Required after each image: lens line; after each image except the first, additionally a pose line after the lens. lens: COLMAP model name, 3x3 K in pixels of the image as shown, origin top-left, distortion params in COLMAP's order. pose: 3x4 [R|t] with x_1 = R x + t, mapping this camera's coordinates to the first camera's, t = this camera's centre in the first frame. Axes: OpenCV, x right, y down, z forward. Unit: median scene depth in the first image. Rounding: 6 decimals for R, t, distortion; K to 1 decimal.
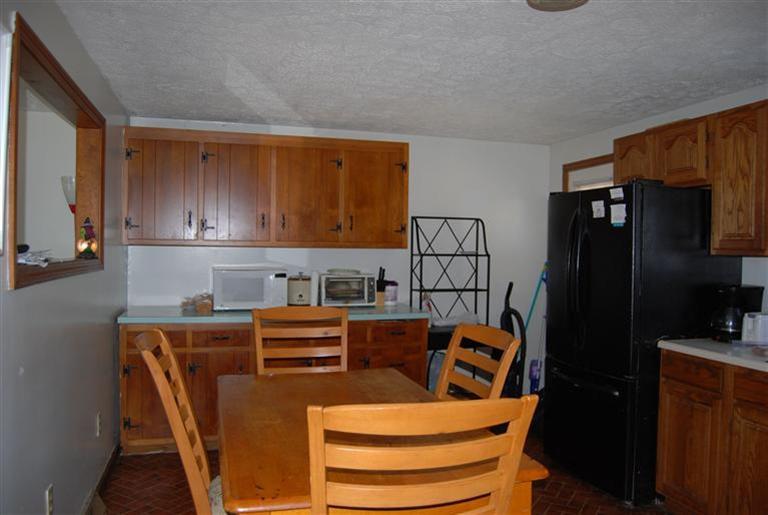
lens RADIAL K [[584.2, 0, 372.5], [0, 584.2, 257.9], [0, 0, 1]] dist [-0.115553, 0.001659]
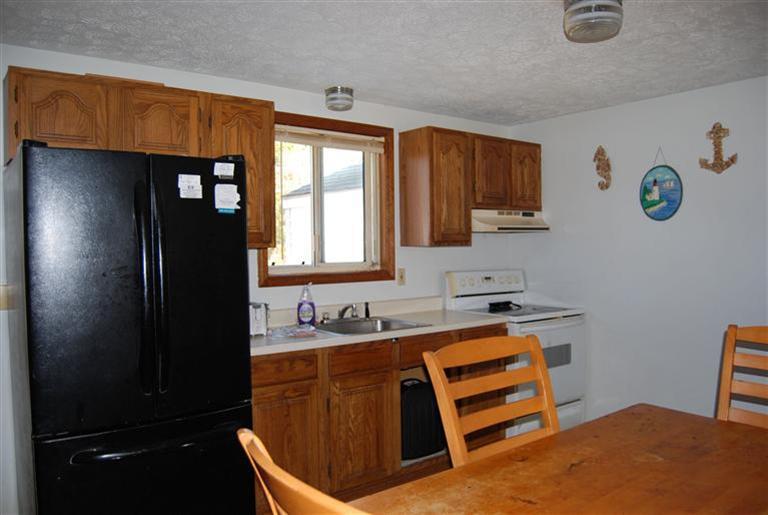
lens RADIAL K [[584.2, 0, 372.5], [0, 584.2, 257.9], [0, 0, 1]] dist [-0.115553, 0.001659]
pose [[-0.390013, -0.027538, 0.920397, -0.362638], [0.018444, 0.999119, 0.037709, -0.020805], [-0.920625, 0.031683, -0.389161, 1.122837]]
